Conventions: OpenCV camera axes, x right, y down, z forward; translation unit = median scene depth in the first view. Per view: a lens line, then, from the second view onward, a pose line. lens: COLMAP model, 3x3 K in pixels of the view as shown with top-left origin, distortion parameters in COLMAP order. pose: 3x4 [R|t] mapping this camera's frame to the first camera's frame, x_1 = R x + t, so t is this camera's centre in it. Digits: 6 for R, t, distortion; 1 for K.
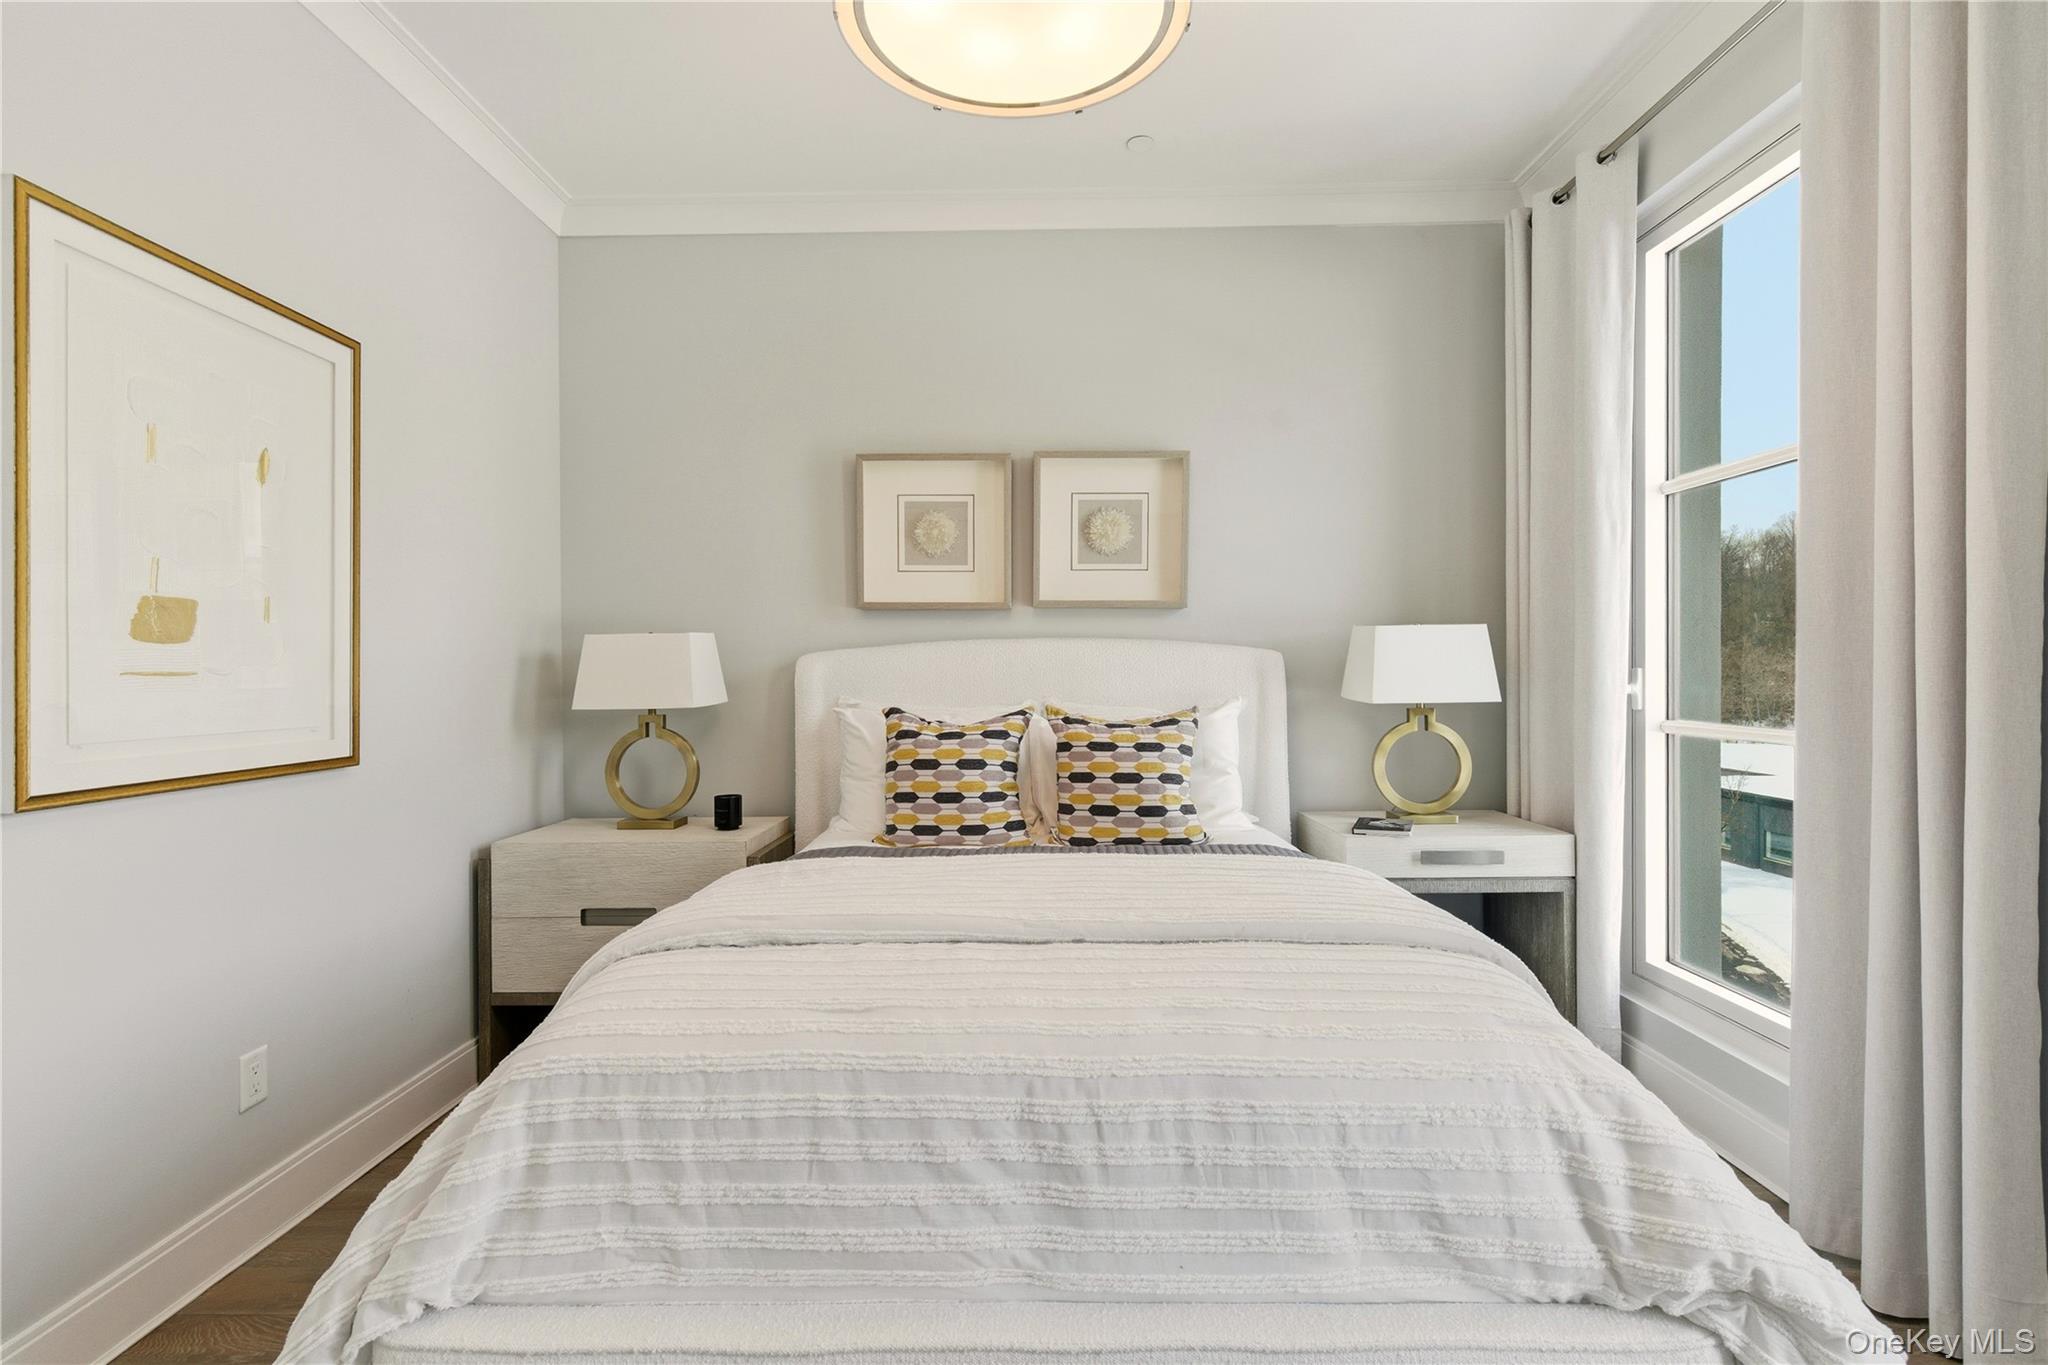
lens RADIAL K [[932.4, 0, 1020.5], [0, 932.4, 685.8], [0, 0, 1]] dist [0.002896, -0.000349]
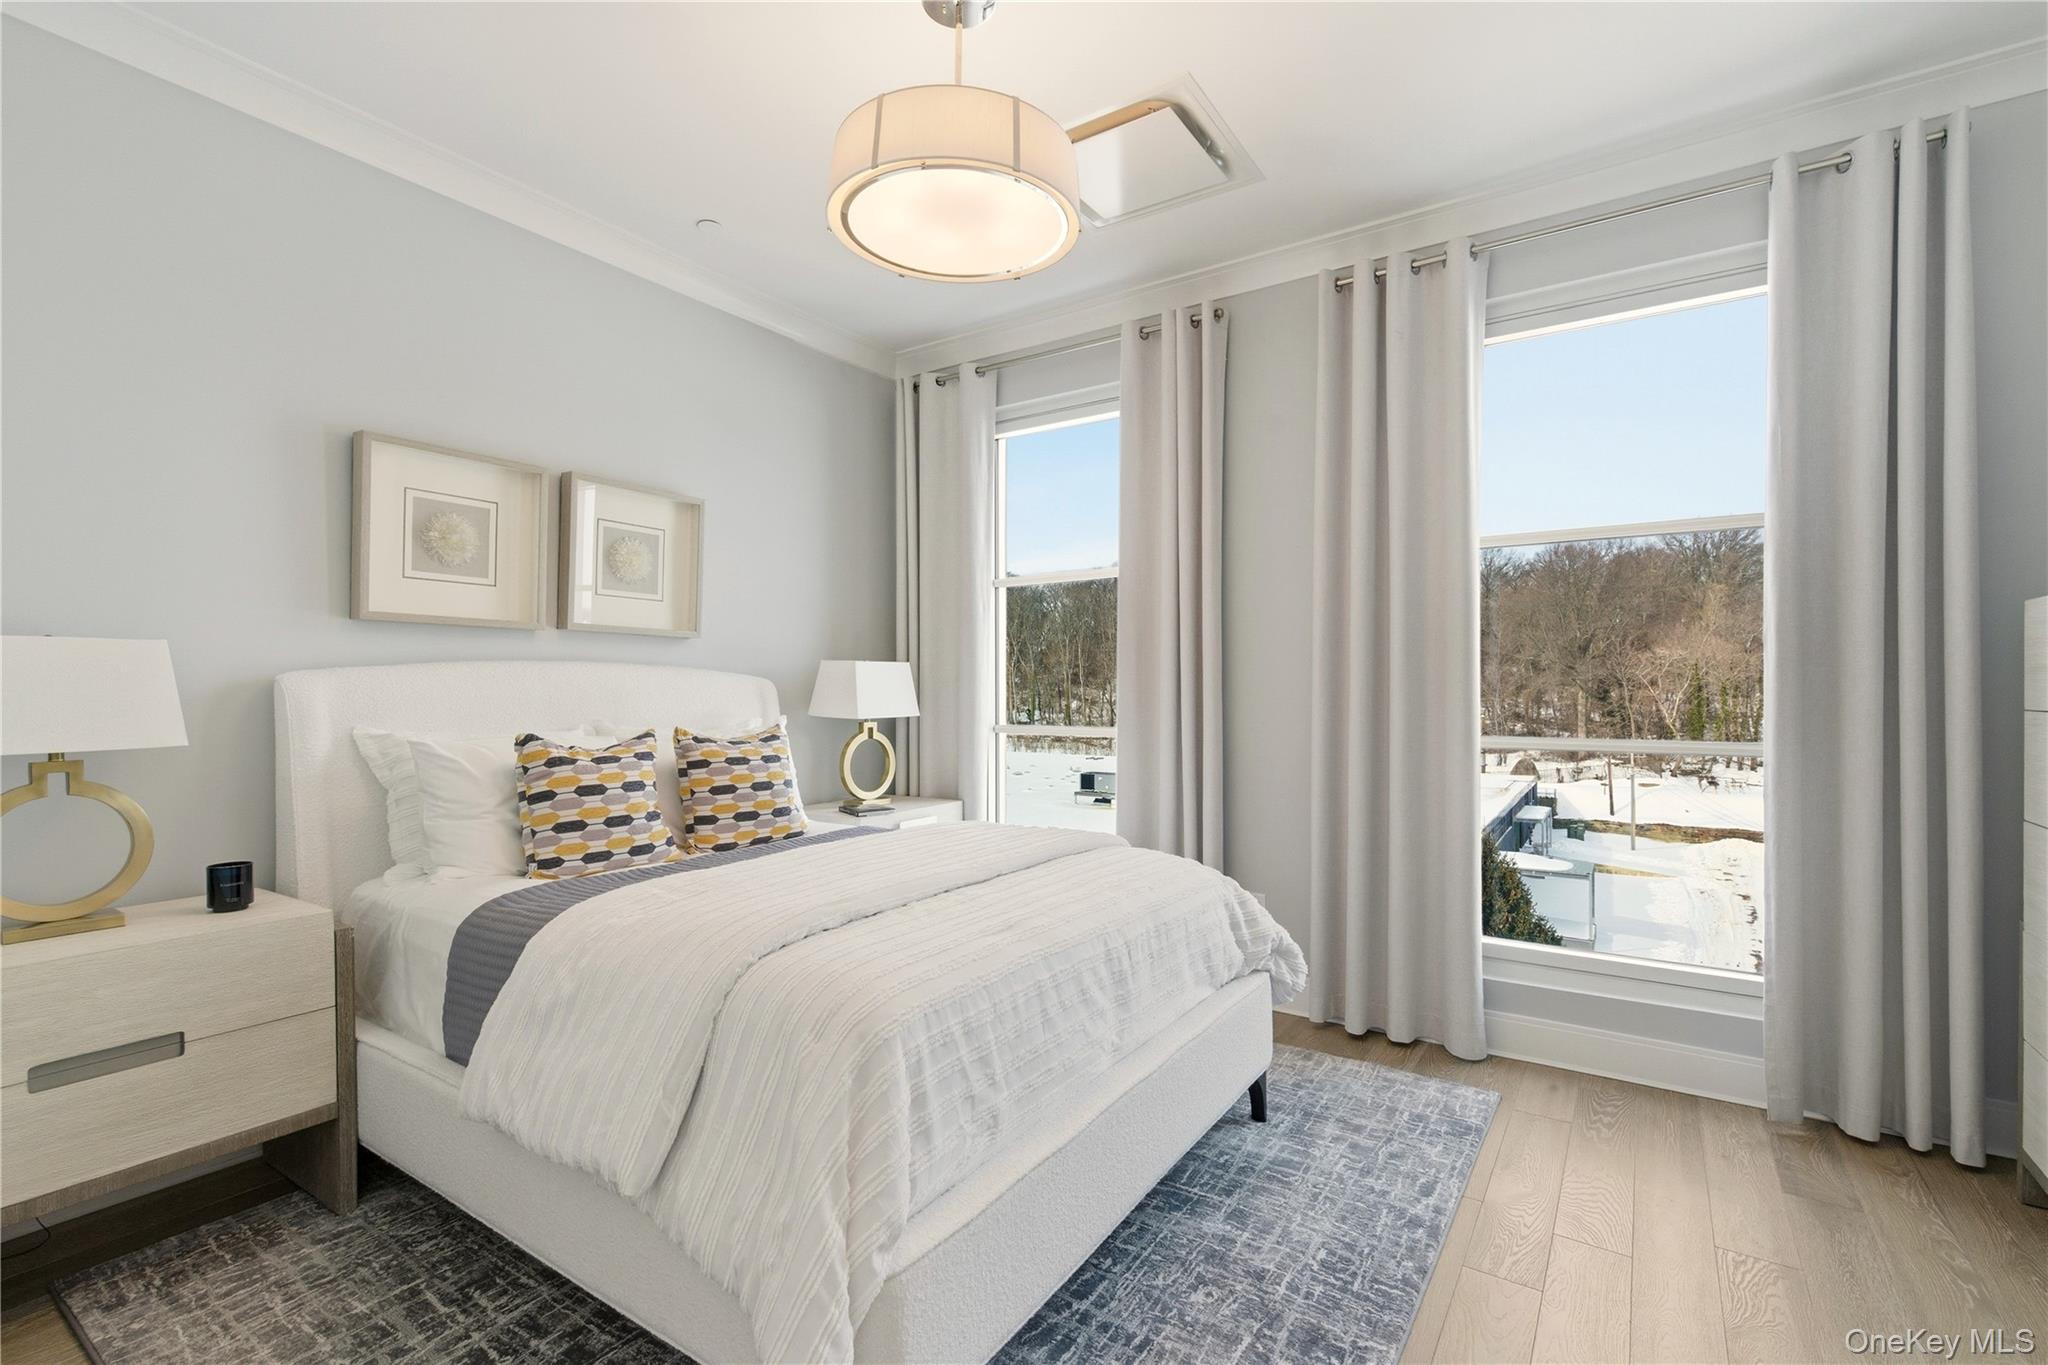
lens RADIAL K [[914.0, 0, 1027.8], [0, 914.0, 688.9], [0, 0, 1]] dist [-0.000324, -0.000197]
pose [[0.548950, 0.005576, 0.835837, -0.541860], [0.016644, 0.999707, -0.017600, 0.002657], [-0.835690, 0.023573, 0.548696, 0.078238]]
